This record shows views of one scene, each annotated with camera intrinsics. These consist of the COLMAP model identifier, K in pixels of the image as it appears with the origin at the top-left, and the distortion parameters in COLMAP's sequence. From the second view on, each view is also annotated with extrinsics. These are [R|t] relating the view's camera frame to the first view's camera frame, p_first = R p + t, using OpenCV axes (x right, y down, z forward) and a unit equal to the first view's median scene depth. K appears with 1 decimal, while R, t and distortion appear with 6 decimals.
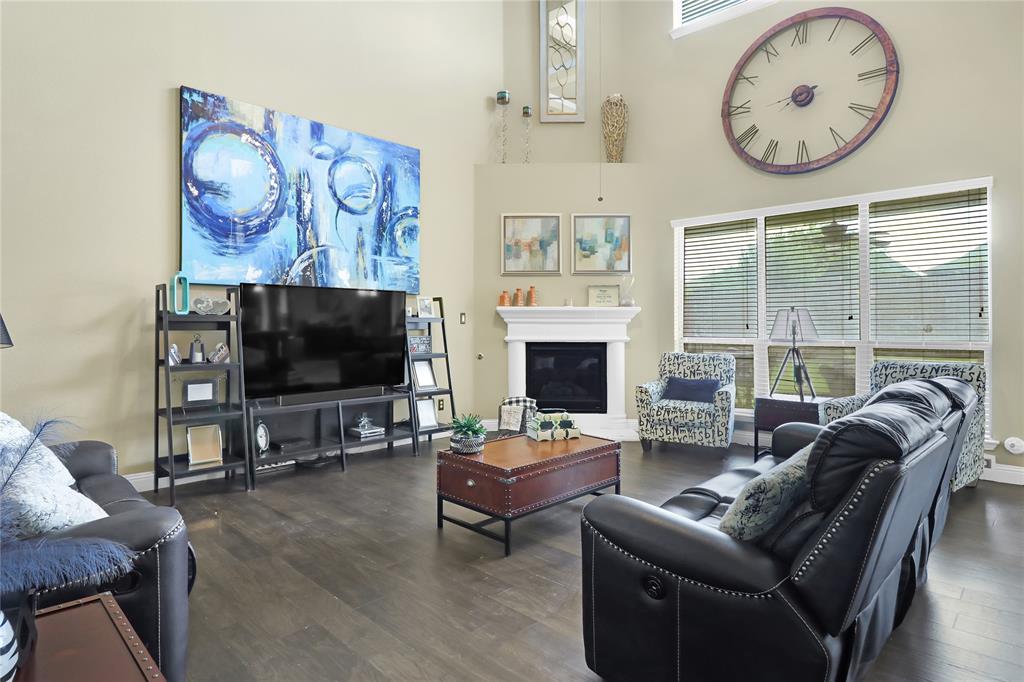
lens RADIAL K [[573.3, 0, 489.5], [0, 573.3, 321.7], [0, 0, 1]] dist [0.006368, -0.002515]
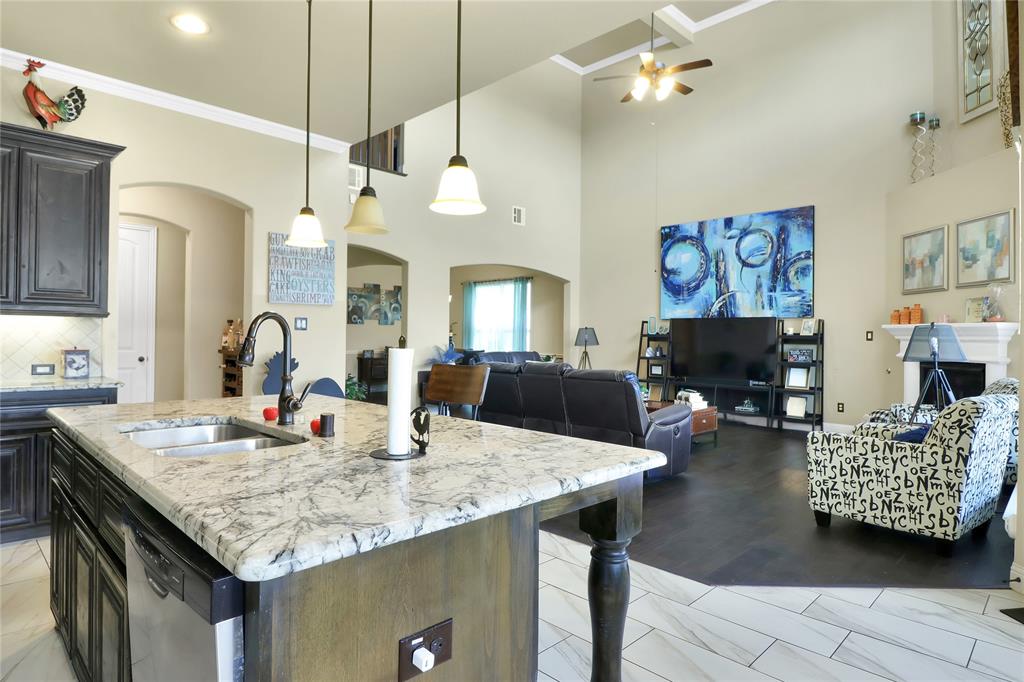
lens RADIAL K [[573.3, 0, 510.7], [0, 573.3, 336.1], [0, 0, 1]] dist [0.006368, -0.002515]
pose [[0.008101, 0.000745, -0.999967, 1.261044], [-0.006931, 0.999976, 0.000689, -0.001275], [0.999943, 0.006926, 0.008106, 0.333176]]
